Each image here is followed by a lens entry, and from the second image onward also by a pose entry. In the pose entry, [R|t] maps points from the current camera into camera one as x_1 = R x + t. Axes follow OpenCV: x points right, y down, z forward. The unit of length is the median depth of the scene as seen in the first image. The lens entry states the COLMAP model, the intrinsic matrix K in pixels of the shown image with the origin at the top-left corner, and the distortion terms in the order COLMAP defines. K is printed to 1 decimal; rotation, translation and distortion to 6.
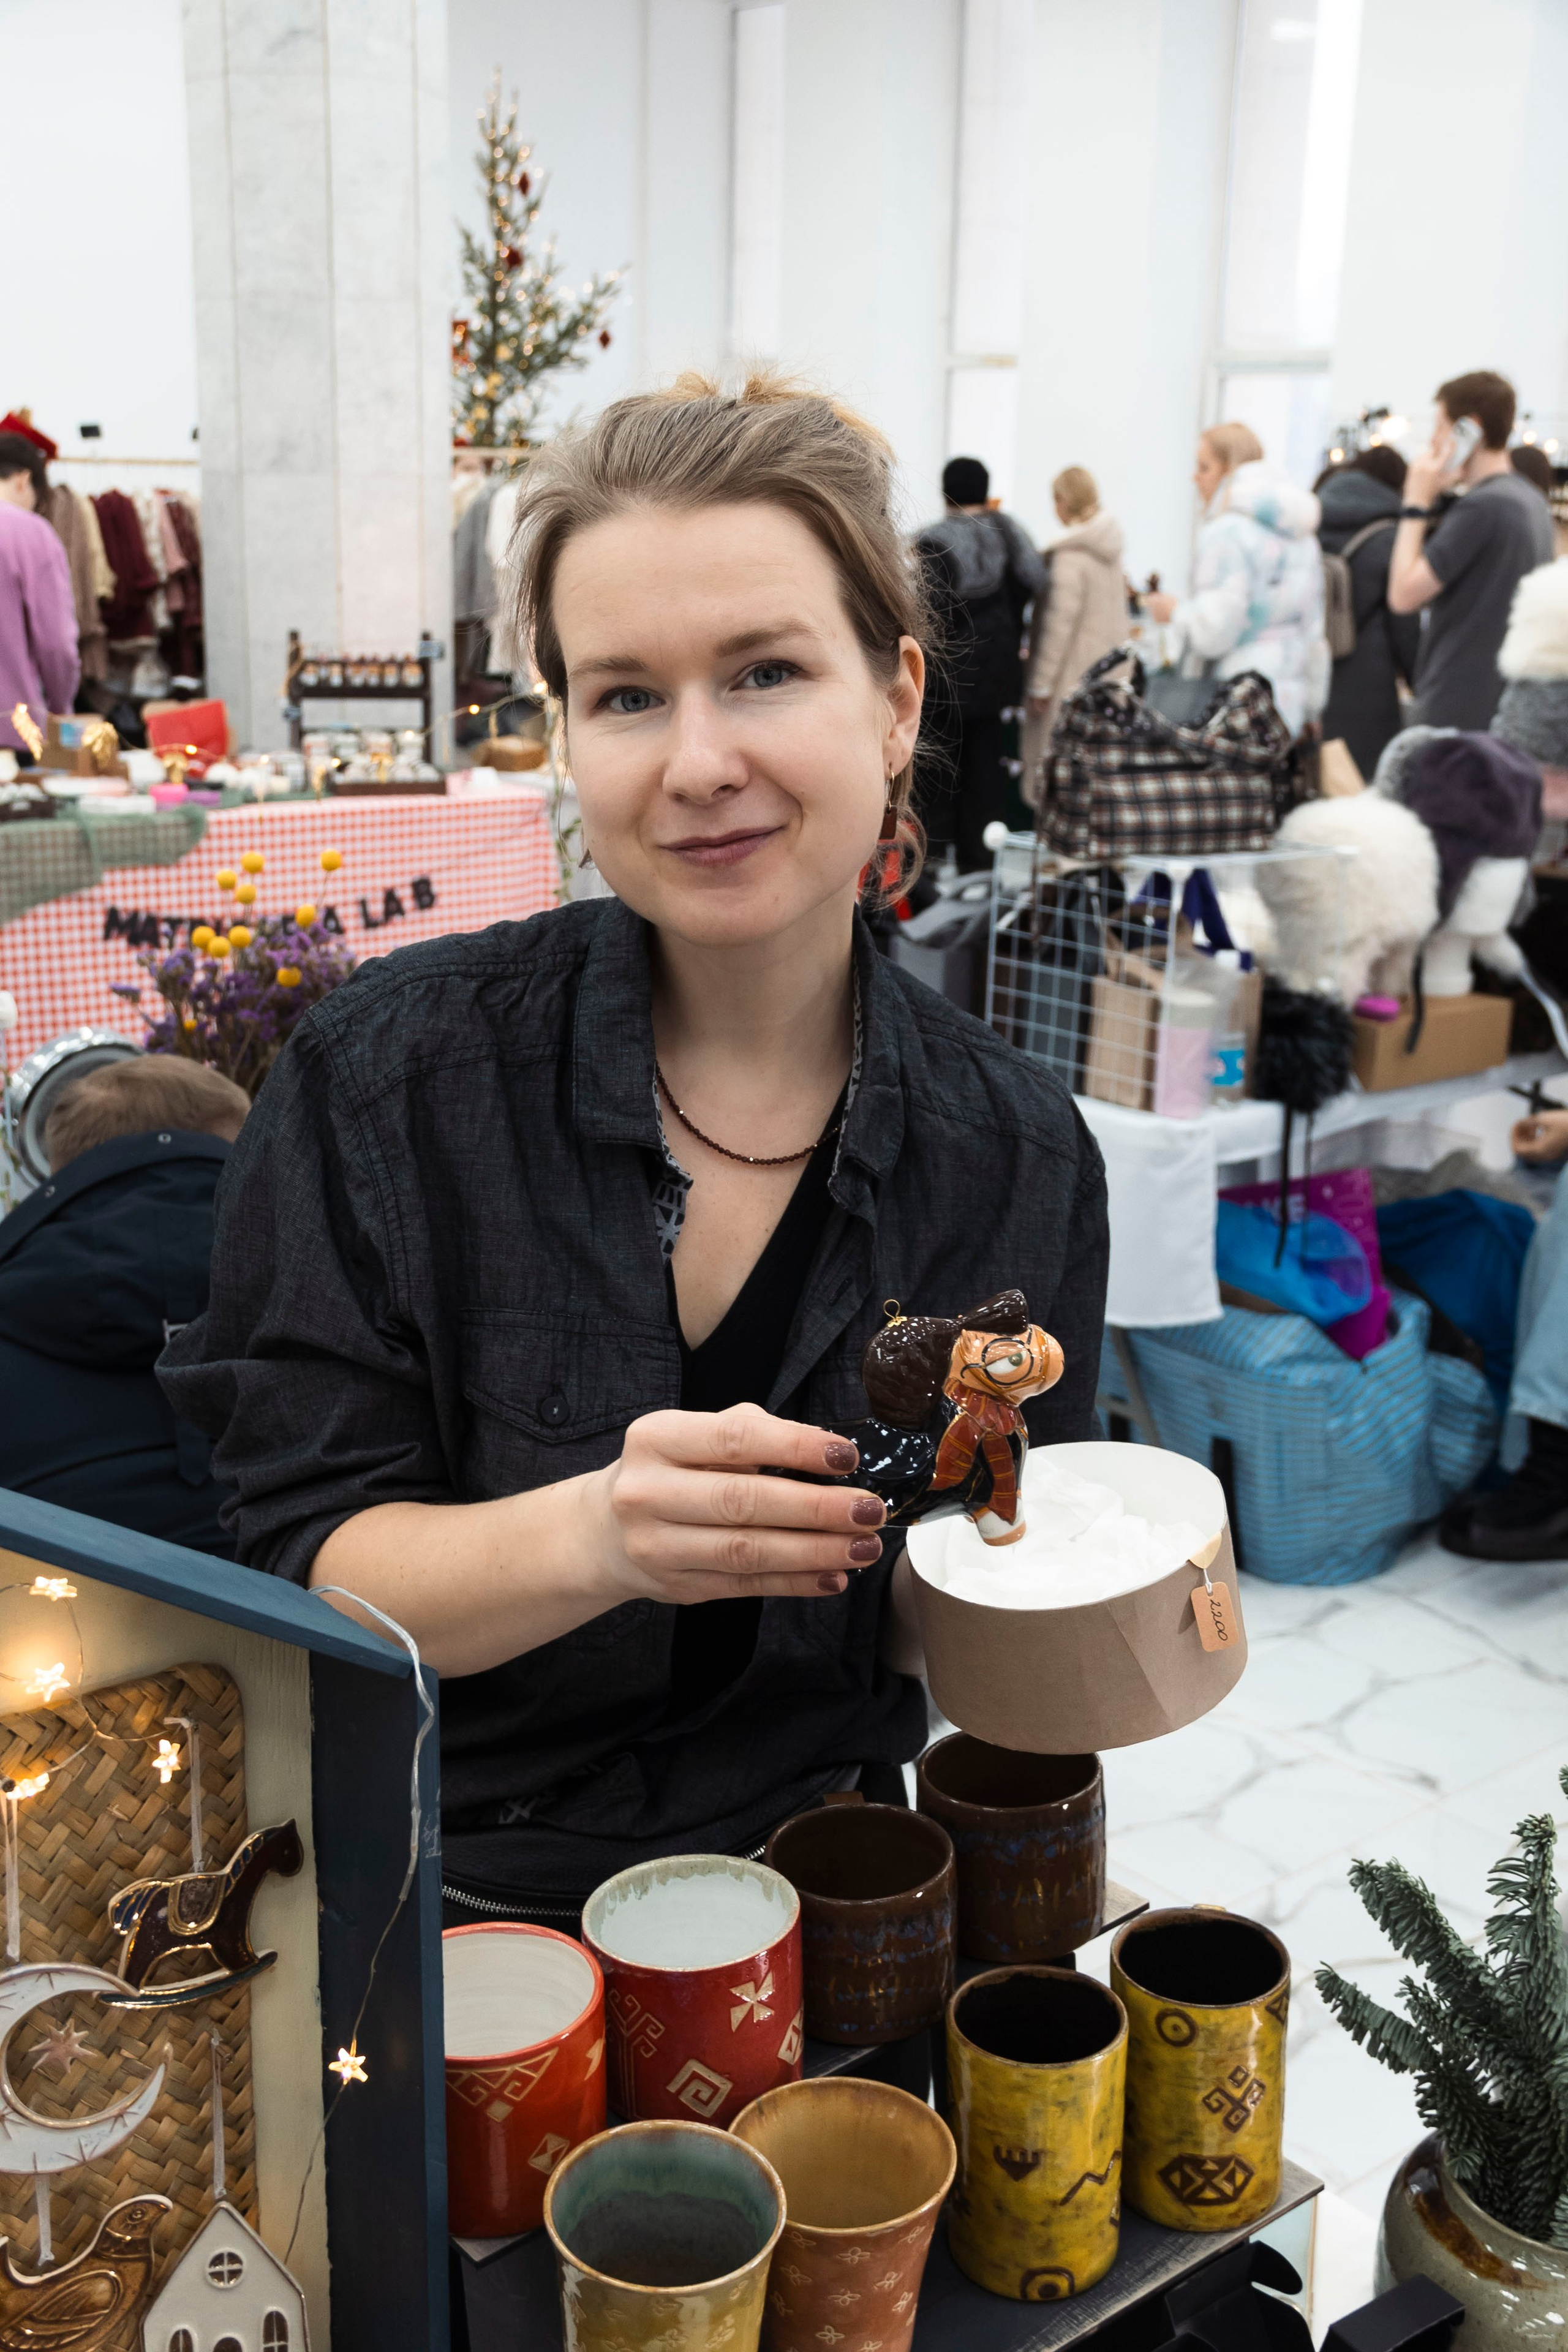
lens RADIAL K [[2666.9, 0, 784.9], [0, 2666.9, 1219.3], [0, 0, 1]] dist [0.003235, 0.070286]
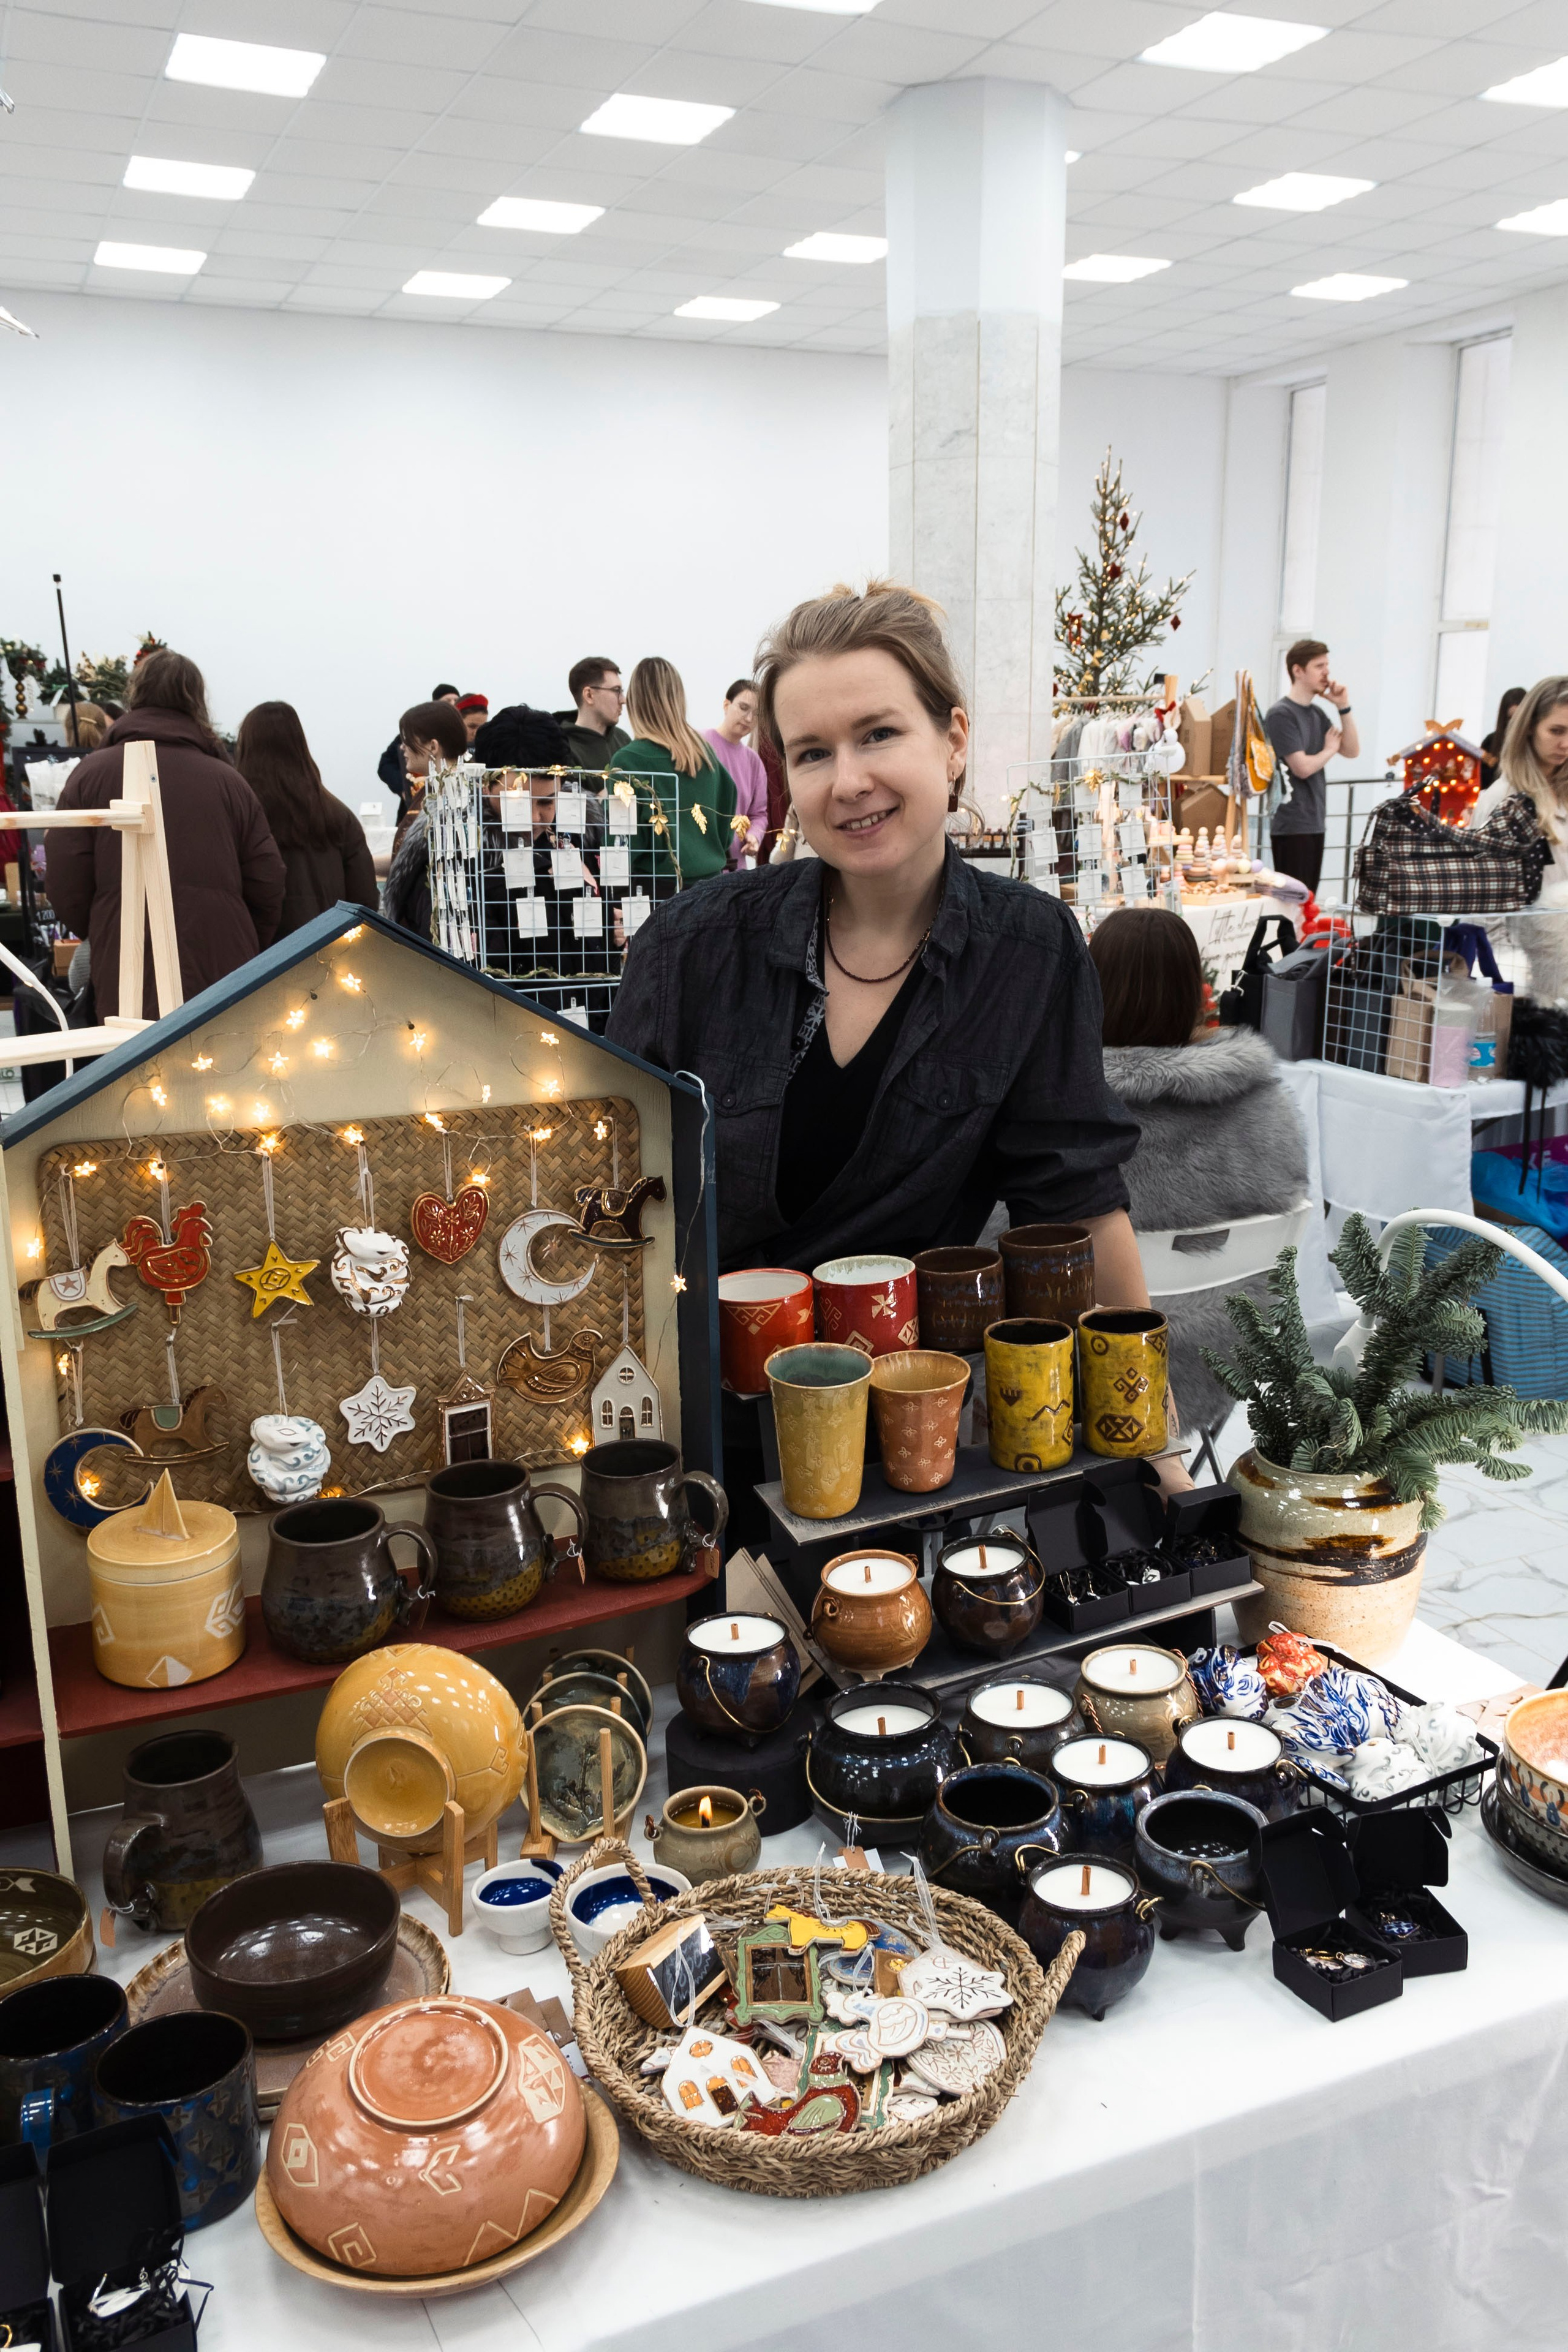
lens RADIAL K [[1893.9, 0, 783.1], [0, 1893.9, 1224.5], [0, 0, 1]] dist [0.019488, 0.004634]
pose [[0.957631, 0.037610, -0.285531, 0.098029], [-0.044504, 0.998852, -0.017693, 0.075334], [0.284538, 0.029651, 0.958206, -0.133828]]
